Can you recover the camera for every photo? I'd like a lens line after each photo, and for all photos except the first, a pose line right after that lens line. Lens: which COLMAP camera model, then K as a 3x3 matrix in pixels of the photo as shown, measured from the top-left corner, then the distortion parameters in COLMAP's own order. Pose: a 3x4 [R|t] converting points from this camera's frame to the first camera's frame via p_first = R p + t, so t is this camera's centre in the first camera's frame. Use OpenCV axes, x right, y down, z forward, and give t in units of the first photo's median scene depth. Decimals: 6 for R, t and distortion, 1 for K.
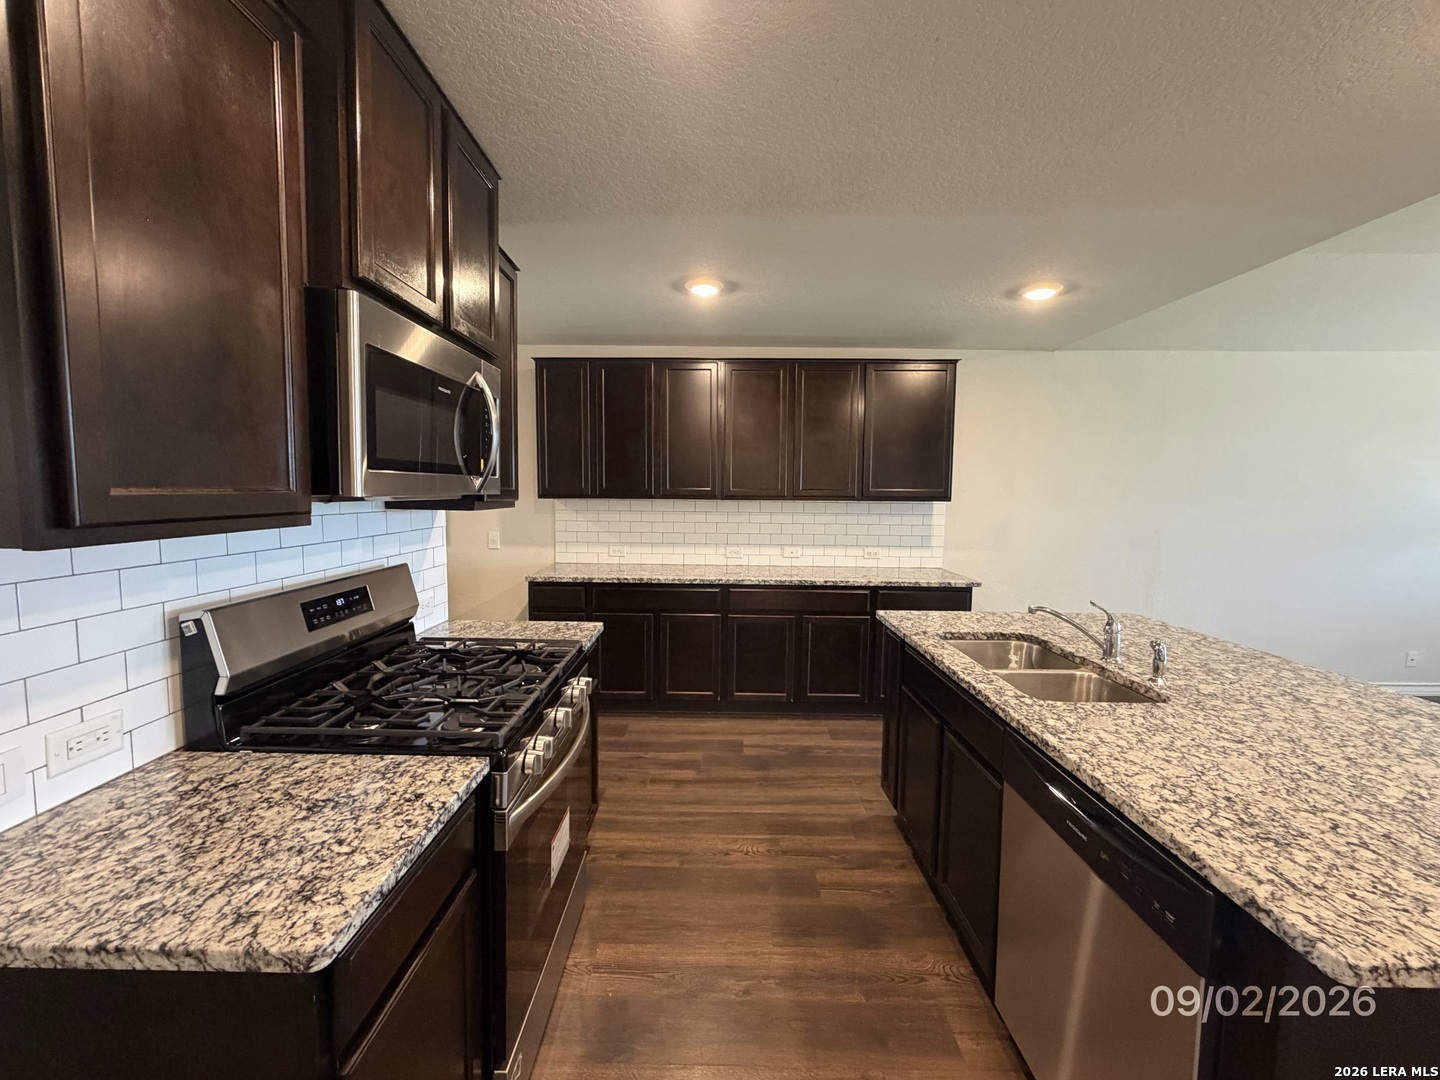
lens RADIAL K [[575.7, 0, 715.0], [0, 575.7, 540.9], [0, 0, 1]] dist [0.001088, 0.000174]
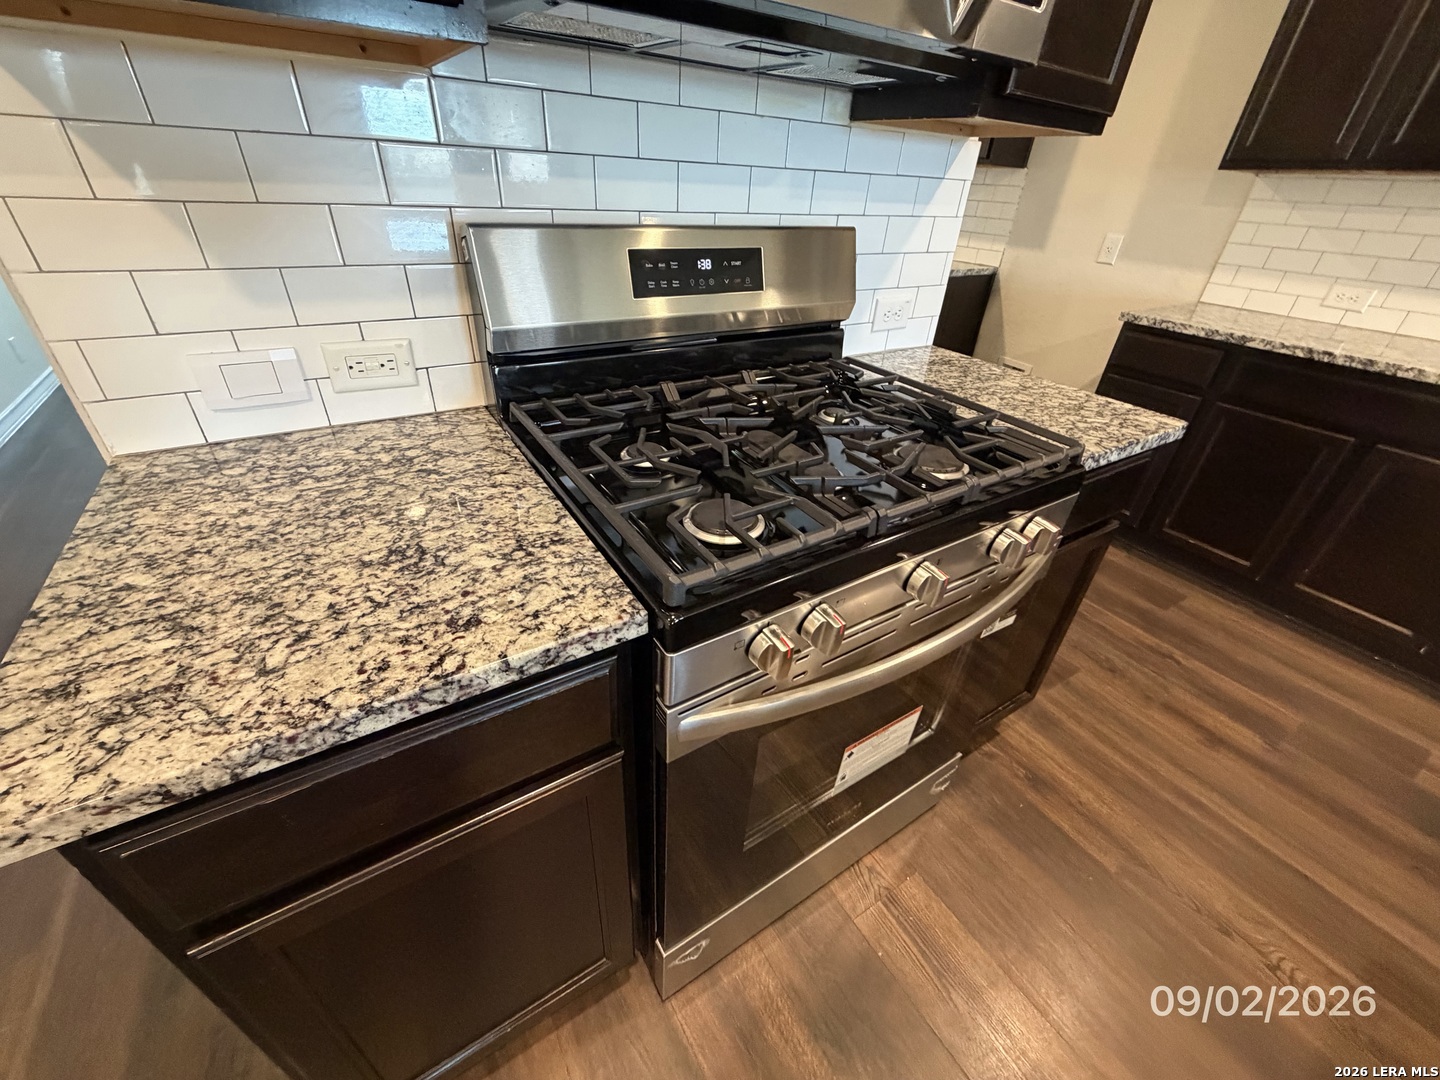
lens RADIAL K [[575.7, 0, 716.2], [0, 575.7, 539.0], [0, 0, 1]] dist [0.001088, 0.000174]
pose [[0.539037, 0.460705, -0.705117, -0.033716], [-0.115345, 0.869640, 0.480023, 0.060064], [0.834347, -0.177418, 0.521908, 0.595899]]
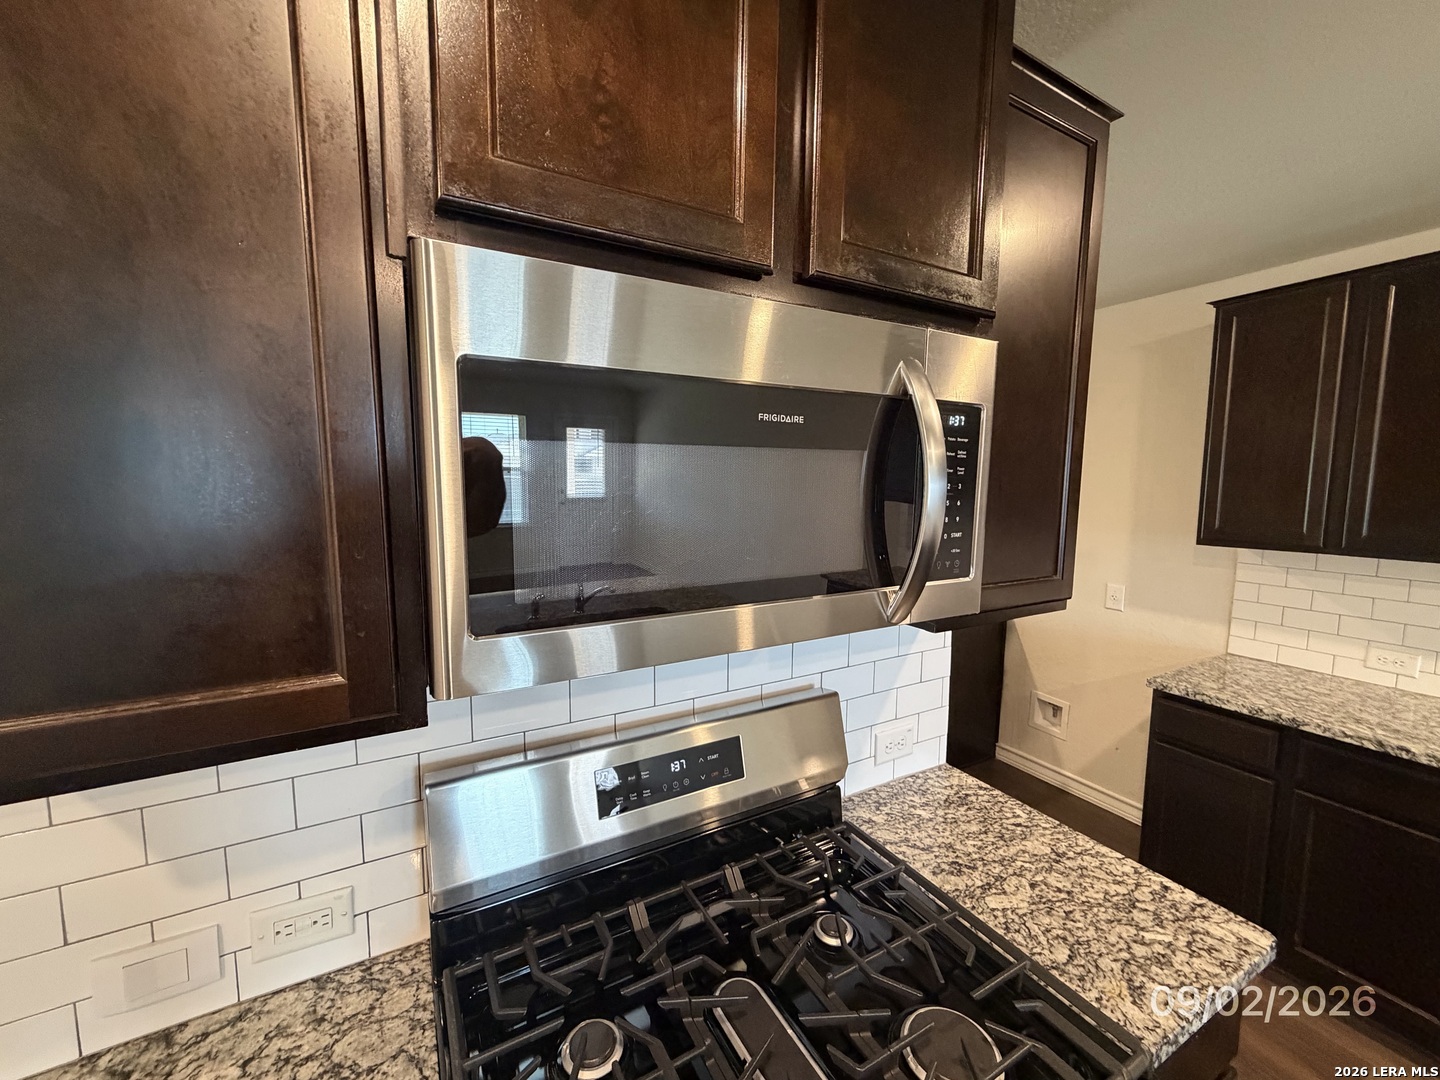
lens RADIAL K [[575.7, 0, 716.7], [0, 575.7, 540.1], [0, 0, 1]] dist [0.001088, 0.000174]
pose [[0.489827, 0.080975, -0.868051, -0.092684], [-0.073825, 0.995954, 0.051248, -0.174359], [0.868688, 0.038981, 0.493823, 0.692667]]
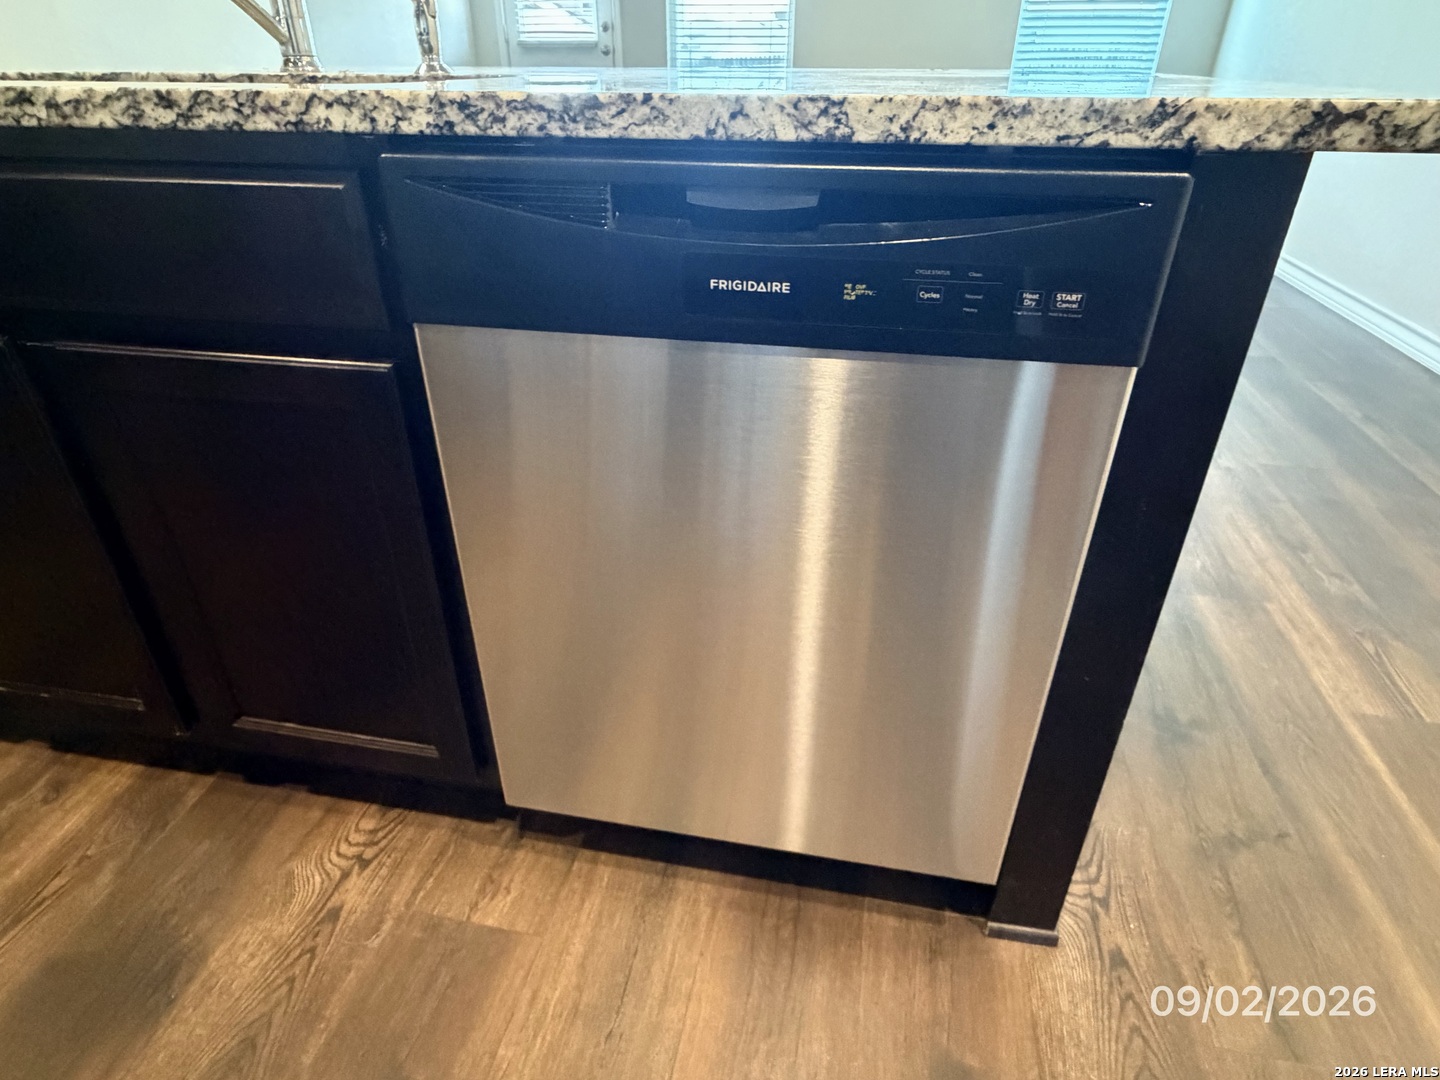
lens RADIAL K [[818.3, 0, 714.9], [0, 818.3, 537.6], [0, 0, 1]] dist [0.002927, 0.000661]
pose [[0.193175, -0.504622, 0.841451, 0.053297], [0.086869, 0.863033, 0.497622, 0.270558], [-0.977311, -0.023032, 0.210553, 0.658041]]
